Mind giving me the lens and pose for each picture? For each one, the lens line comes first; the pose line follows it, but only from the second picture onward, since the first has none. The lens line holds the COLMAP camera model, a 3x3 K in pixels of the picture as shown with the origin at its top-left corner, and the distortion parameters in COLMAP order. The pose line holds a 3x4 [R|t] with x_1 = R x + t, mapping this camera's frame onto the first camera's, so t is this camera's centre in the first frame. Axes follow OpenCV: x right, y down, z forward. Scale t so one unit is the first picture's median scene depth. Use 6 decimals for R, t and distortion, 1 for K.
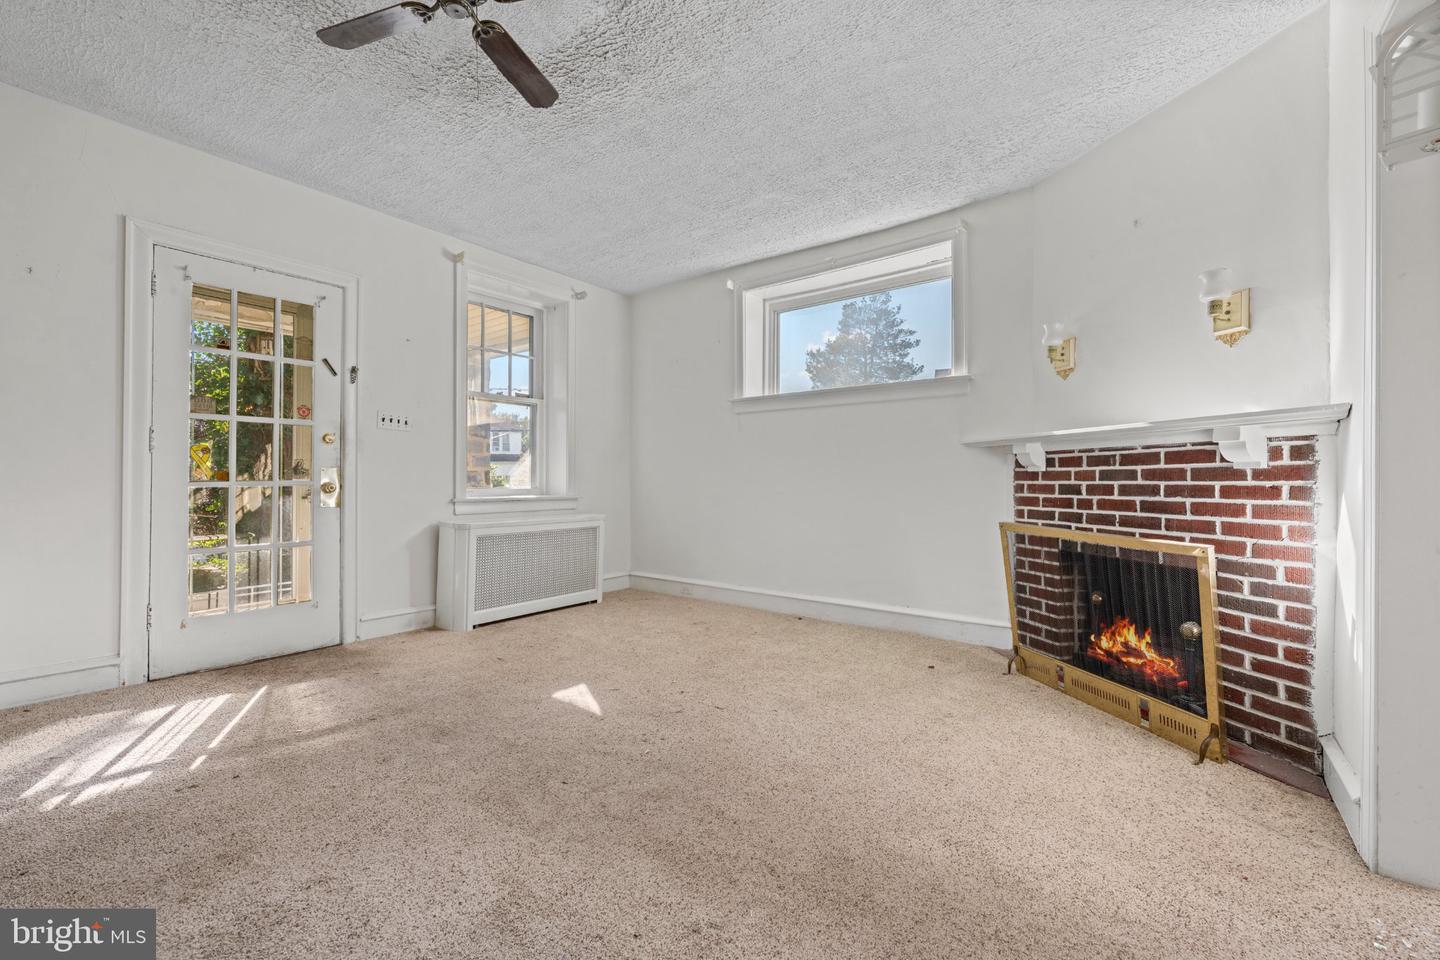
lens RADIAL K [[570.7, 0, 721.7], [0, 570.7, 475.7], [0, 0, 1]] dist [-0.001941, -0.000358]
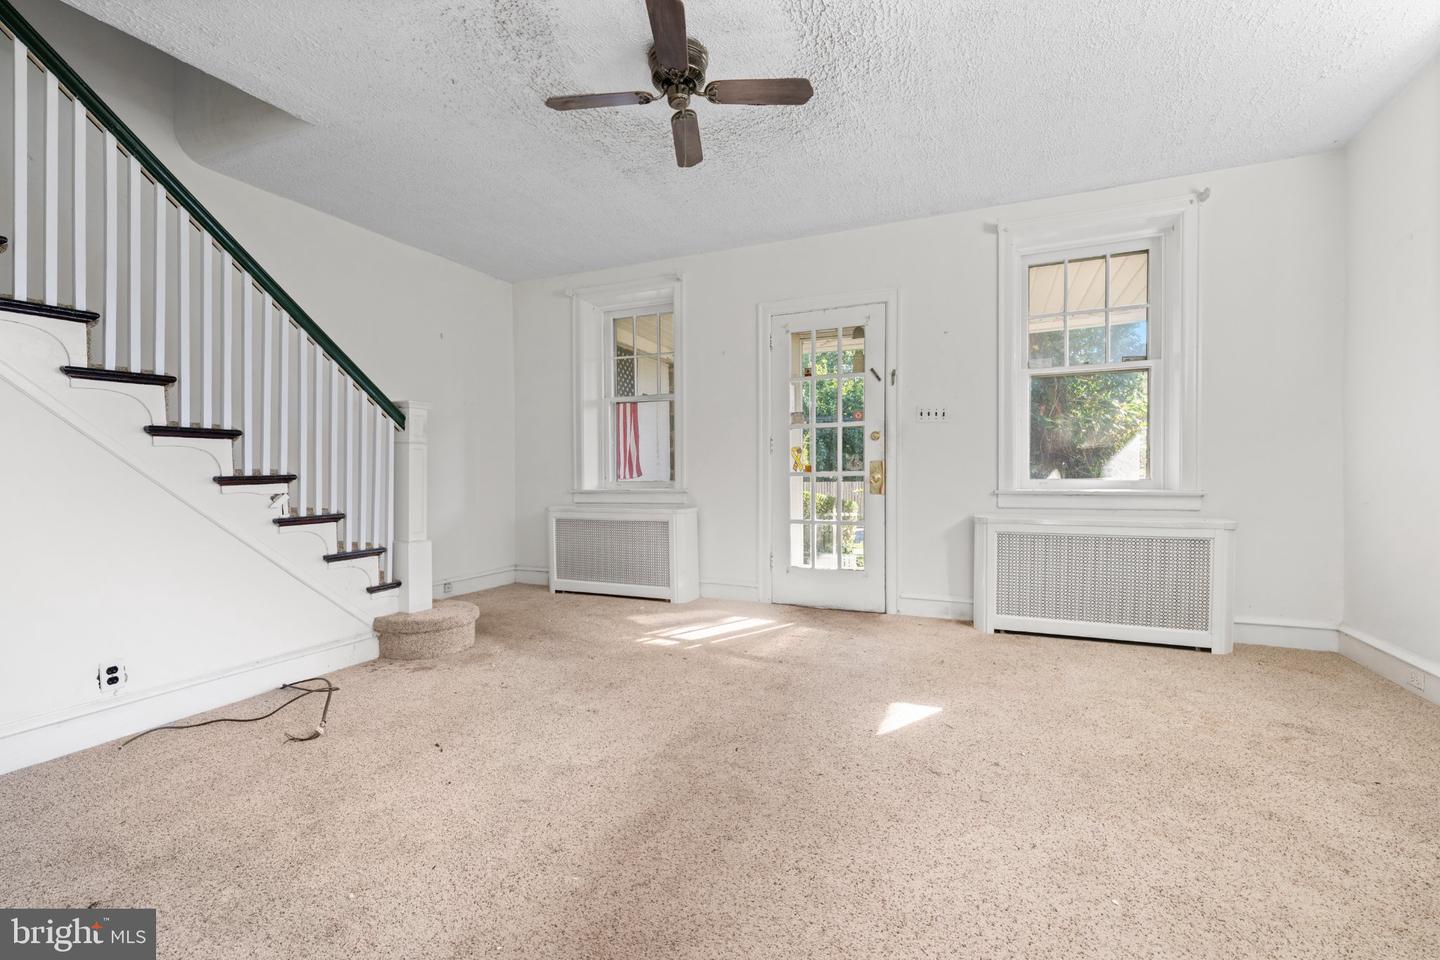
lens RADIAL K [[617.7, 0, 717.8], [0, 617.7, 482.0], [0, 0, 1]] dist [-0.001068, 0.000560]
pose [[0.251927, 0.012886, -0.967661, 0.463094], [0.014043, 0.999757, 0.016969, 0.004061], [0.967644, -0.017864, 0.251685, 0.368771]]
